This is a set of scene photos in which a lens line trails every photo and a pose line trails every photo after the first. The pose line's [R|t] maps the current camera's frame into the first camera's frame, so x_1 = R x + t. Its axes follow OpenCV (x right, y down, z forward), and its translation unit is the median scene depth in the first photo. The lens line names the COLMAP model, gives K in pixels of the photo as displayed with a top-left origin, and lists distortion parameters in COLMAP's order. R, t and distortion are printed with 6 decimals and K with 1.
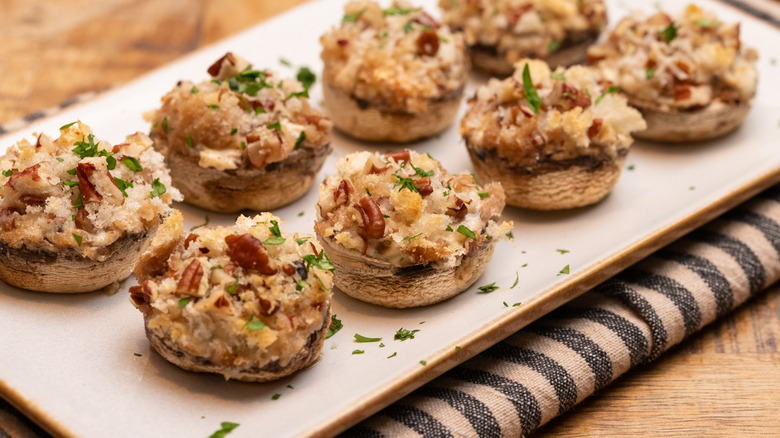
lens RADIAL K [[2847.0, 0, 390.2], [0, 2847.0, 219.6], [0, 0, 1]] dist [0.329019, 0.000000]
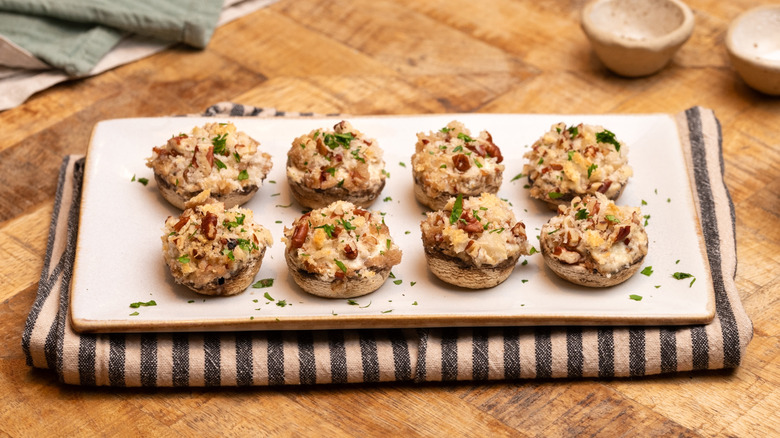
lens RADIAL K [[2847.0, 0, 390.1], [0, 2847.0, 218.5], [0, 0, 1]] dist [0.329019, 0.000000]
pose [[0.701504, 0.393487, -0.594188, 1.040505], [-0.345393, 0.917009, 0.199494, -0.369097], [0.623374, 0.065282, 0.779194, -0.325034]]
